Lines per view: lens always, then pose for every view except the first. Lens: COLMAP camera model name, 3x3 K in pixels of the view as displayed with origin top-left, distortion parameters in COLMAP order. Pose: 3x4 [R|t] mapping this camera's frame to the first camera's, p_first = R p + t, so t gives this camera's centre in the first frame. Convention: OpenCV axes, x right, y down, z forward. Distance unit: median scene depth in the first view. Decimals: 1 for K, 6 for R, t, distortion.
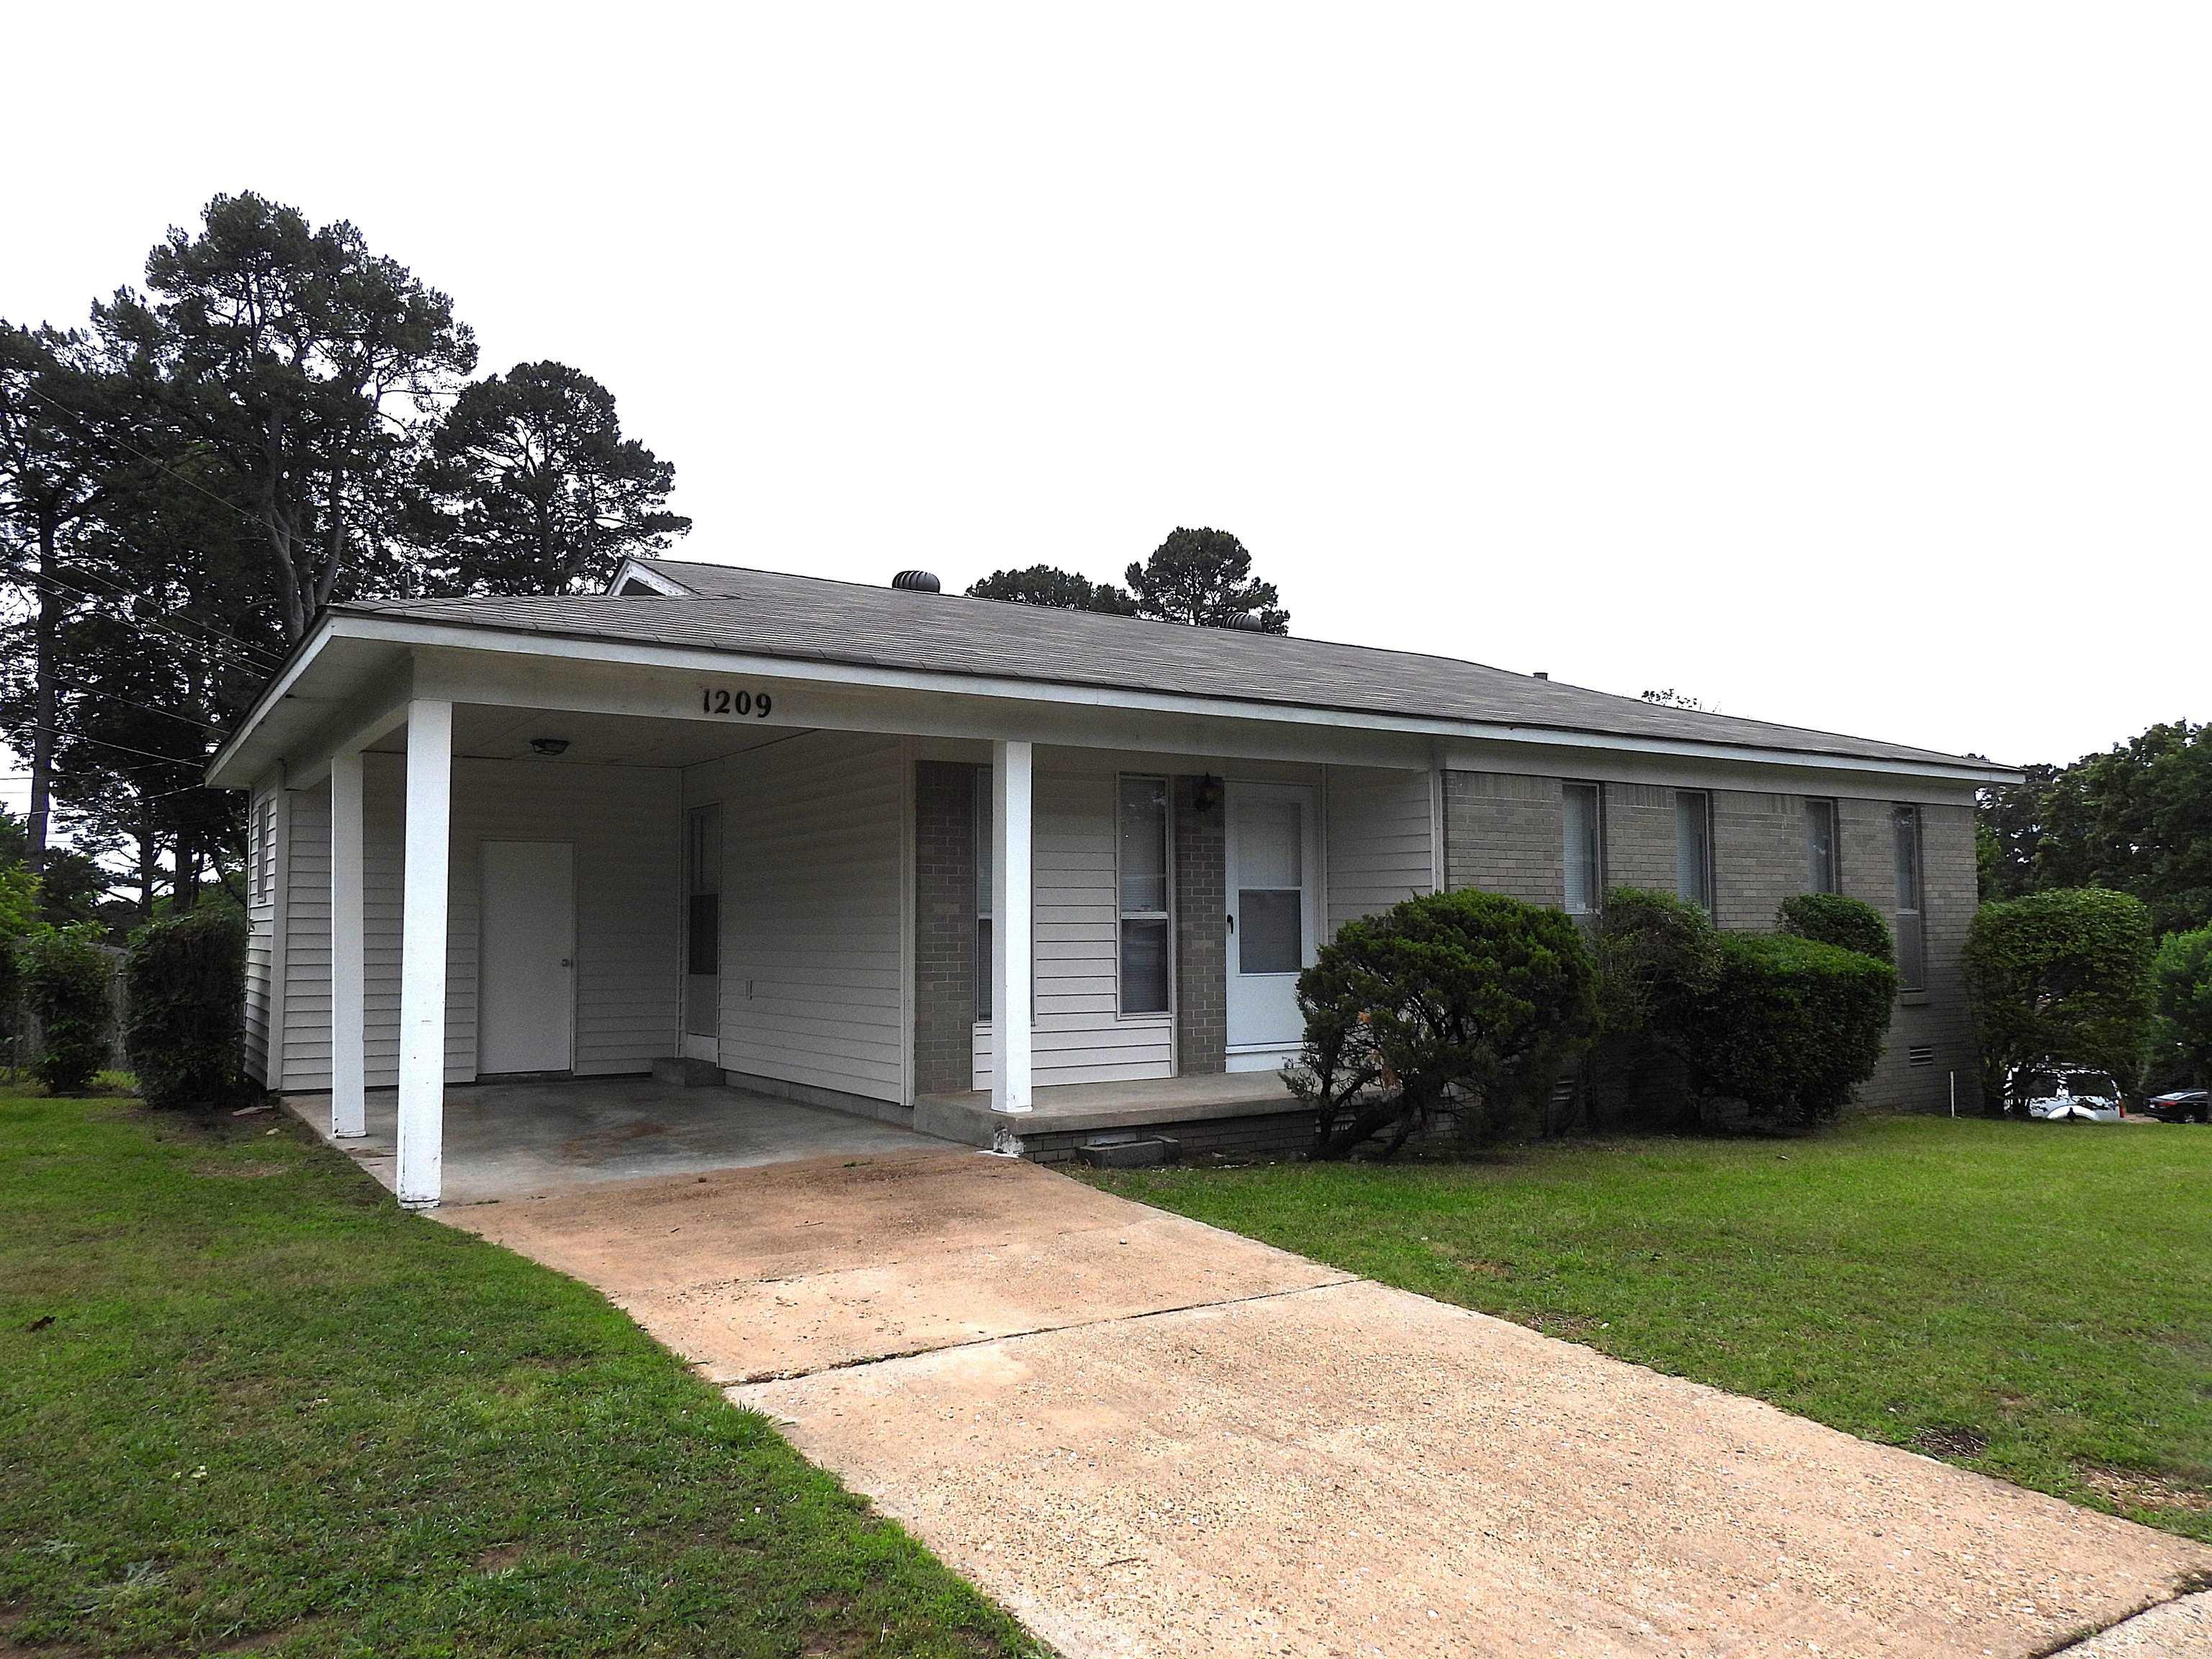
lens RADIAL K [[1580.7, 0, 1105.8], [0, 1580.7, 826.8], [0, 0, 1]] dist [-0.015314, 0.001612]
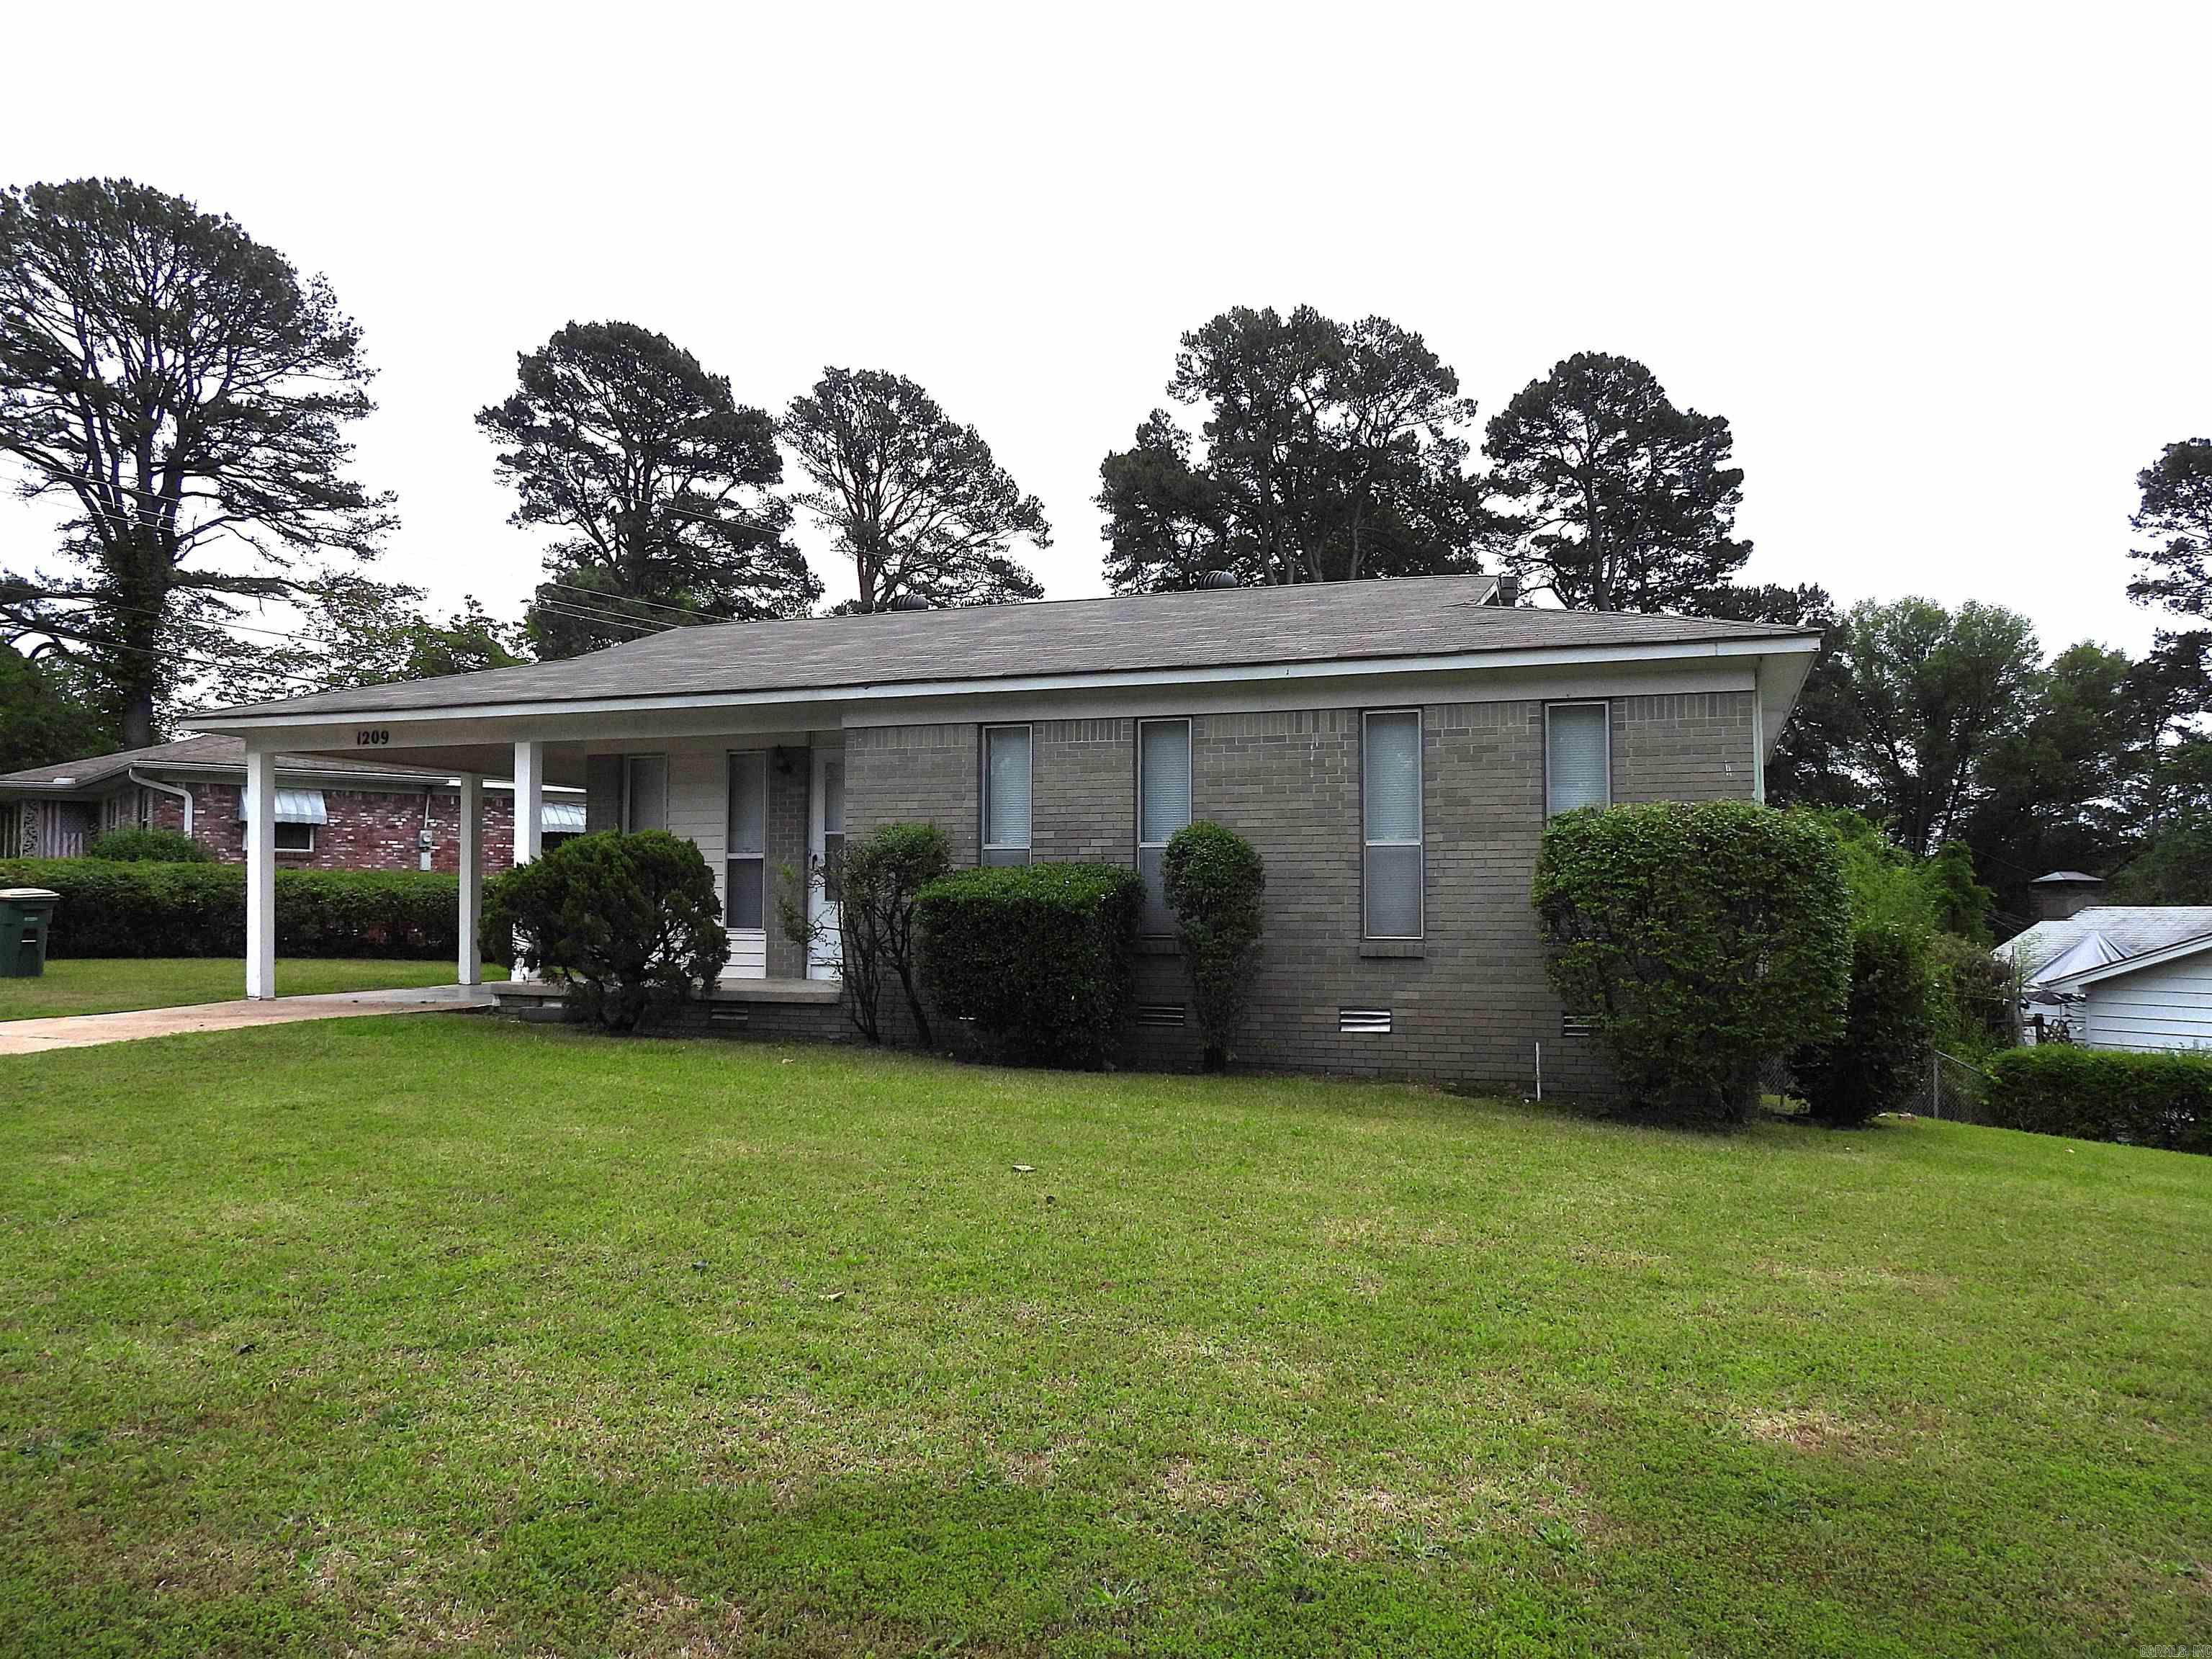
lens RADIAL K [[1580.7, 0, 1105.6], [0, 1580.7, 834.6], [0, 0, 1]] dist [-0.015314, 0.001612]
pose [[0.599683, -0.027261, -0.799773, 1.240677], [0.045257, 0.998975, -0.000116, 0.050850], [0.798957, -0.036126, 0.600302, 0.432351]]
